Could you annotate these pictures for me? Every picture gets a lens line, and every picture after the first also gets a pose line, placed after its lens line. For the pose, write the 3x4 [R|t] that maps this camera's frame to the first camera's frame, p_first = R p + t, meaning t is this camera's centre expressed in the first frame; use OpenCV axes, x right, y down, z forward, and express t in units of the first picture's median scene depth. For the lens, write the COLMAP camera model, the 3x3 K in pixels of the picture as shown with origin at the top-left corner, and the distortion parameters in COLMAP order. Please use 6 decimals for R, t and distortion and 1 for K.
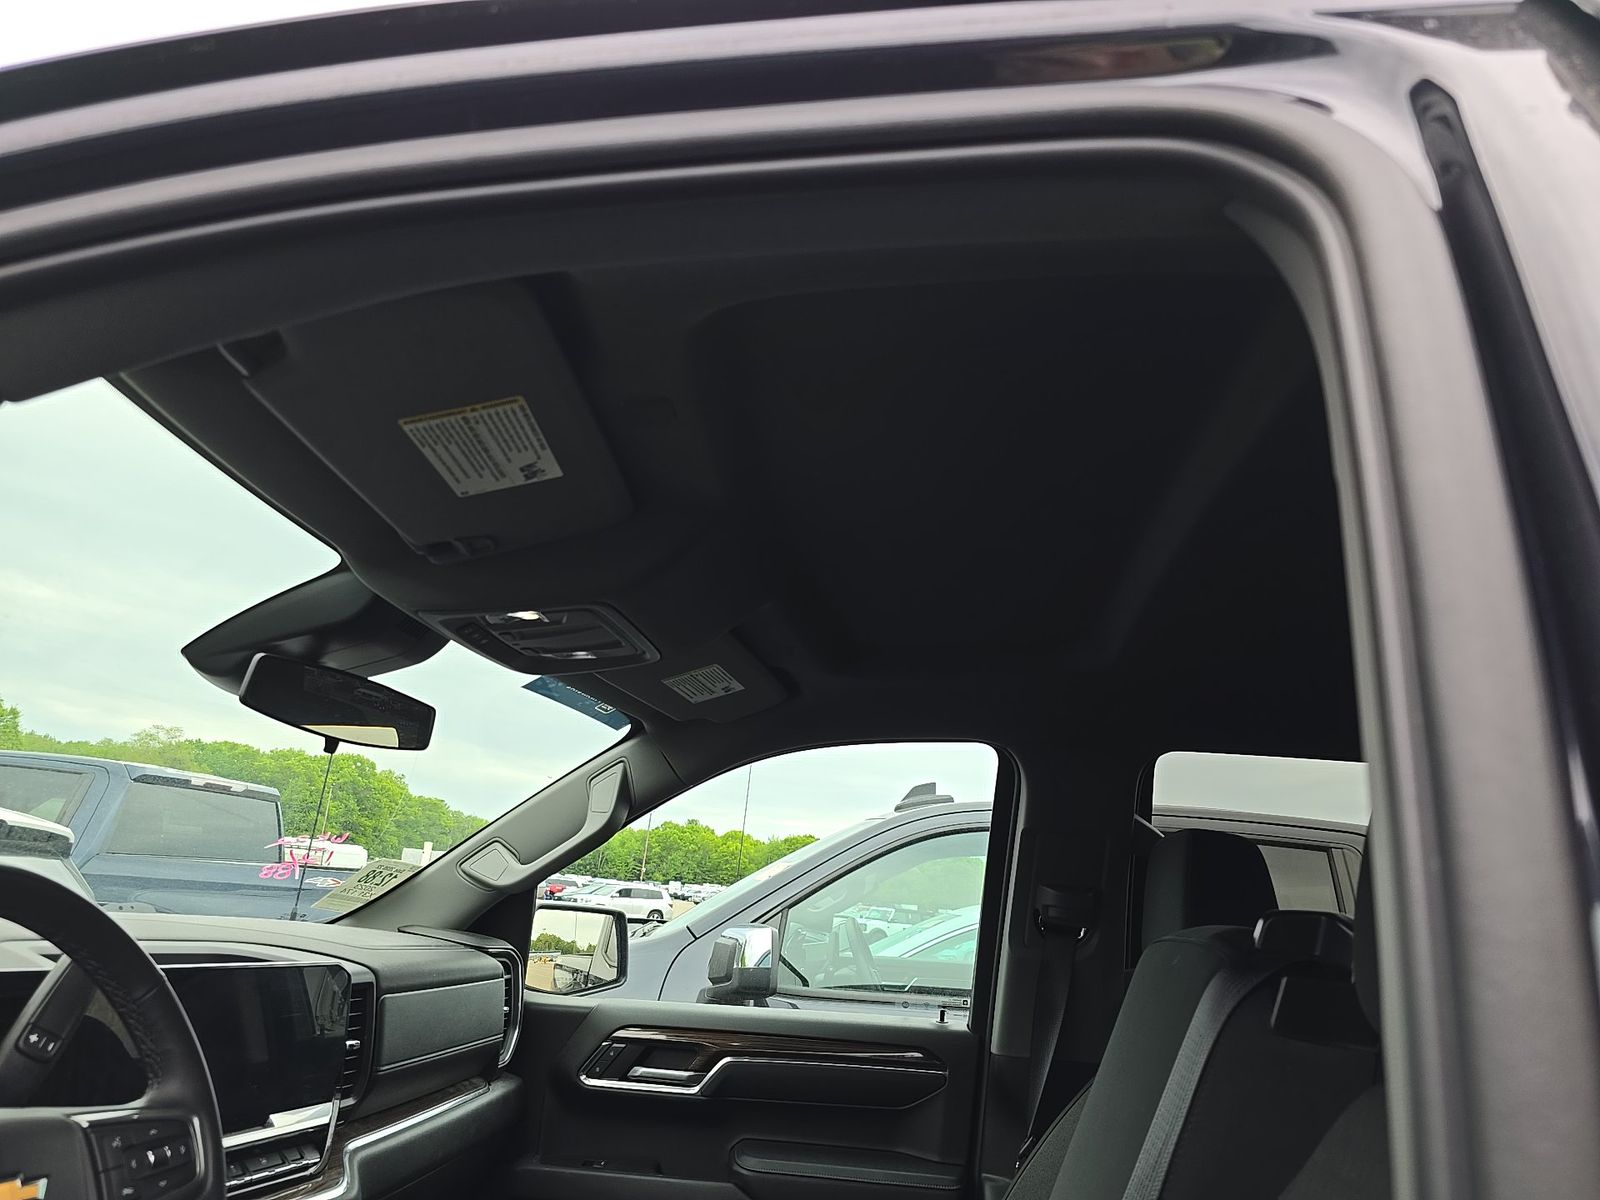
lens RADIAL K [[1106.7, 0, 806.9], [0, 1106.7, 592.0], [0, 0, 1]] dist [0.039057, -0.027663]
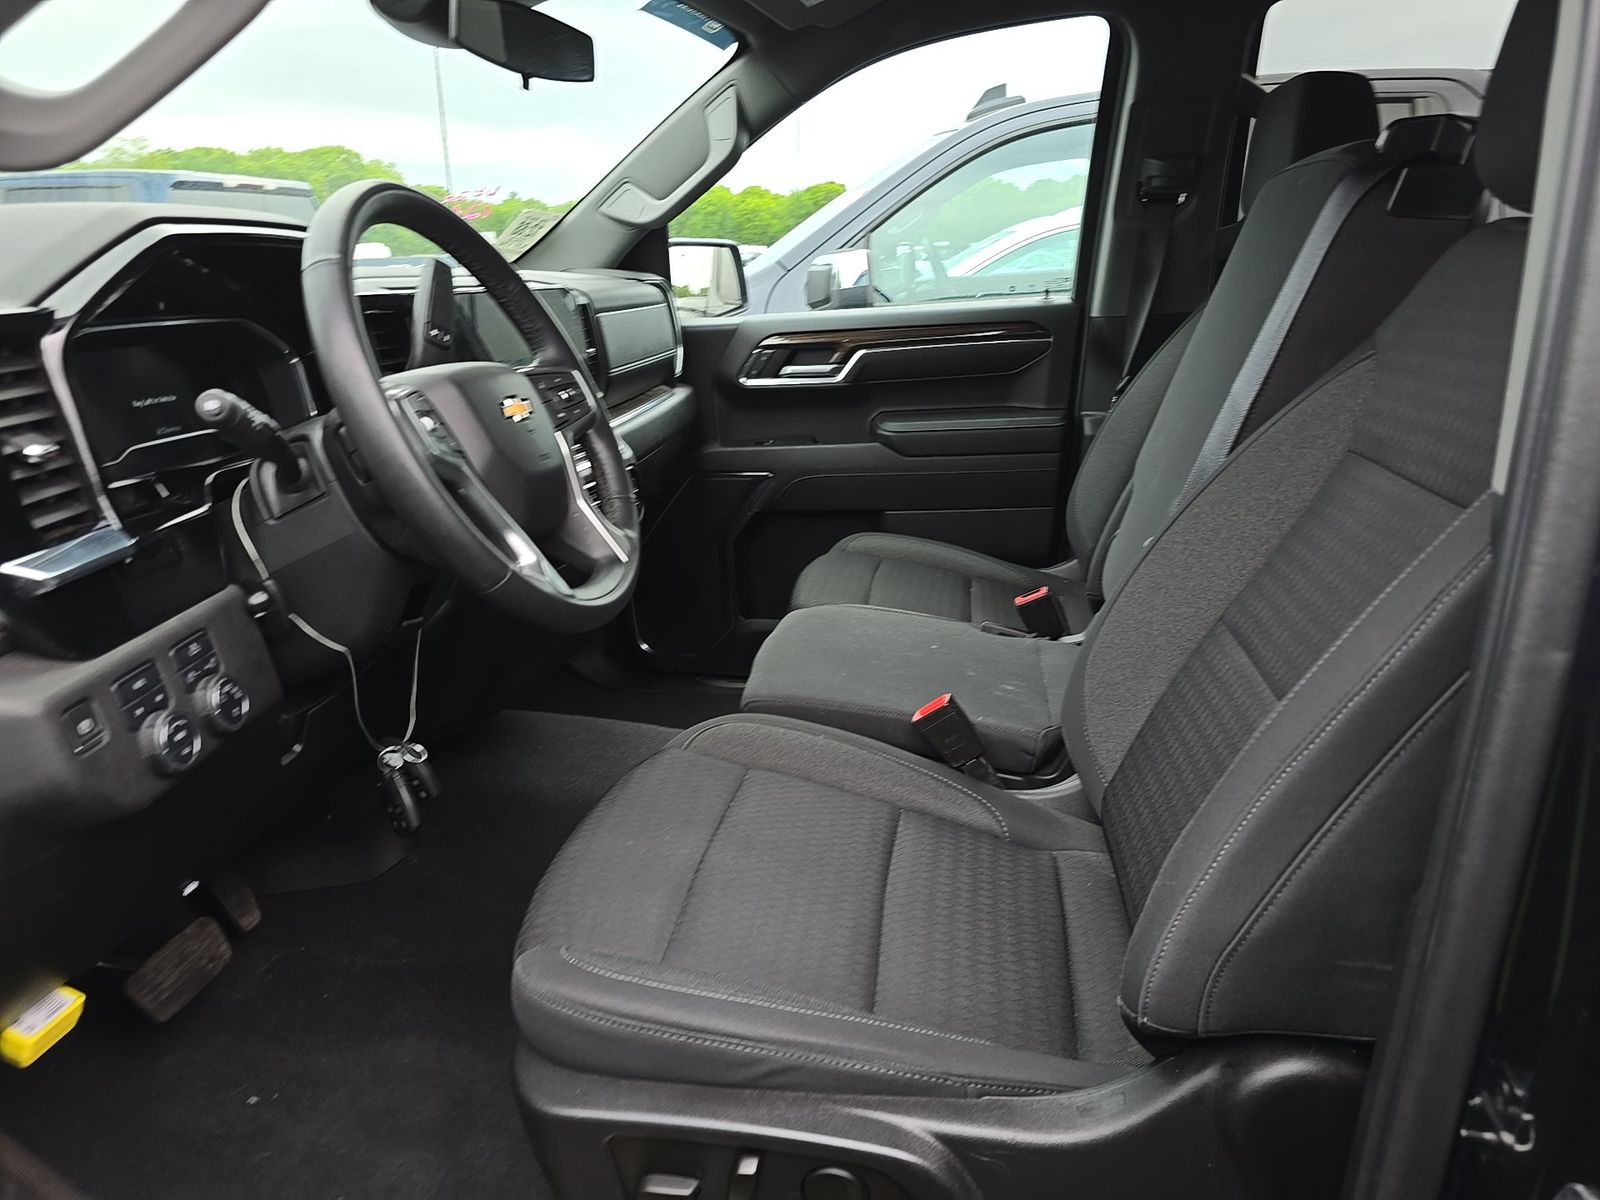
lens RADIAL K [[1106.7, 0, 805.7], [0, 1106.7, 629.2], [0, 0, 1]] dist [0.039057, -0.027663]
pose [[0.993564, -0.099512, -0.054115, -0.099024], [0.112738, 0.822282, 0.557801, 0.000113], [-0.011010, -0.560312, 0.828209, -0.139099]]
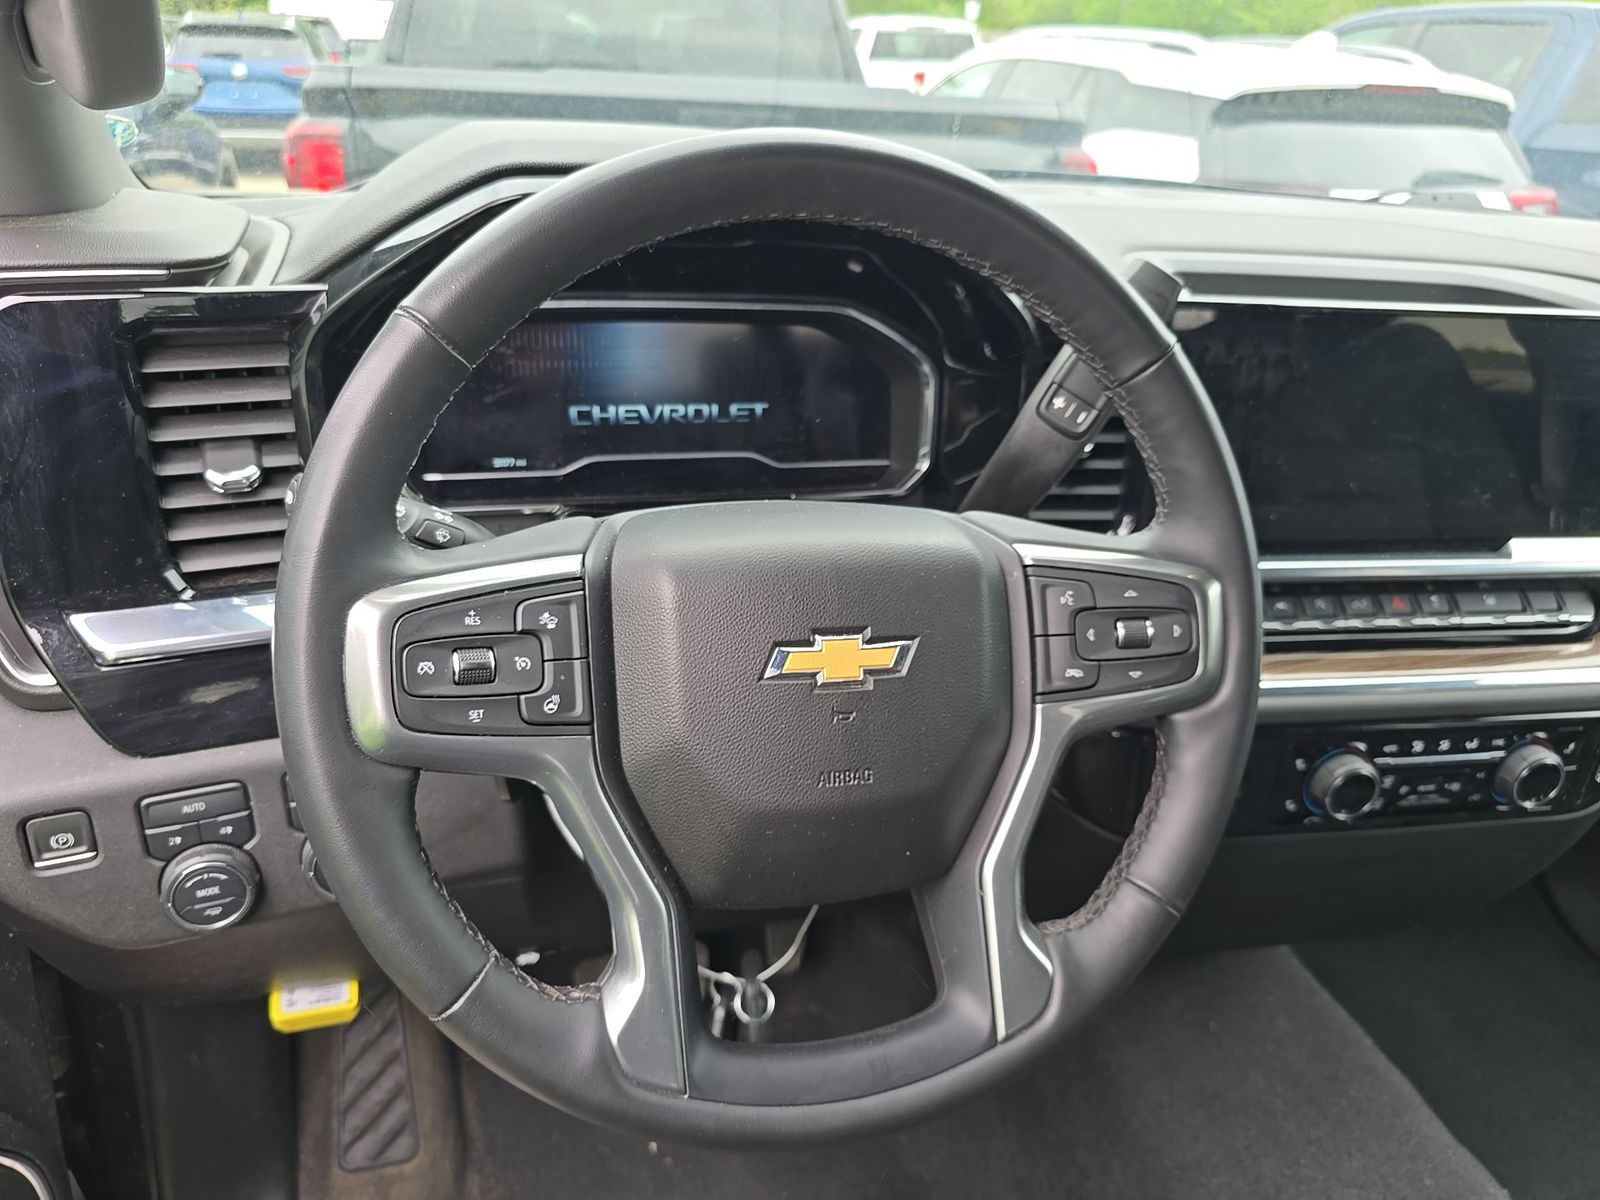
lens RADIAL K [[1106.7, 0, 788.2], [0, 1106.7, 598.9], [0, 0, 1]] dist [0.039057, -0.027663]
pose [[0.417568, 0.336847, -0.843902, -0.059753], [0.224464, 0.861723, 0.455027, 0.068038], [0.880484, -0.379430, 0.284218, 0.277829]]
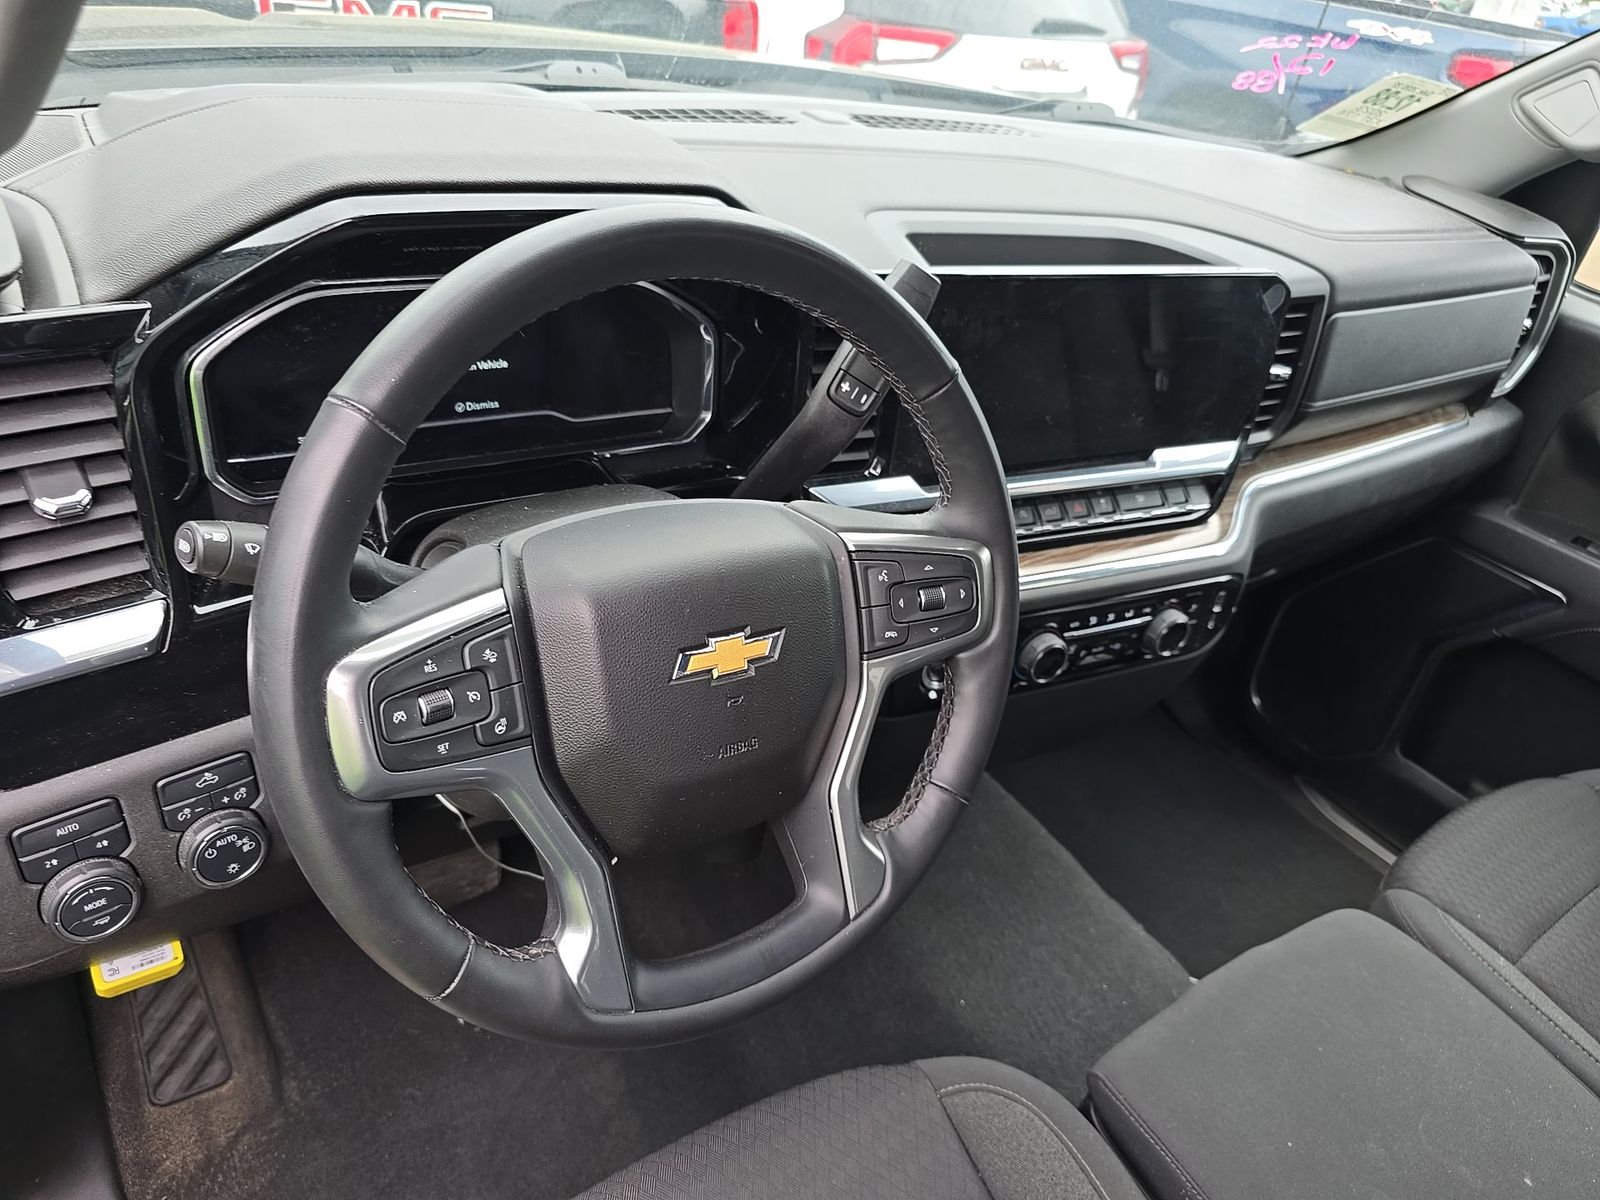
lens RADIAL K [[1106.7, 0, 785.2], [0, 1106.7, 601.2], [0, 0, 1]] dist [0.039057, -0.027663]
pose [[0.664032, 0.413934, -0.622672, -0.065756], [0.120724, 0.762497, 0.635629, -0.003384], [0.737894, -0.497250, 0.456350, 0.236119]]
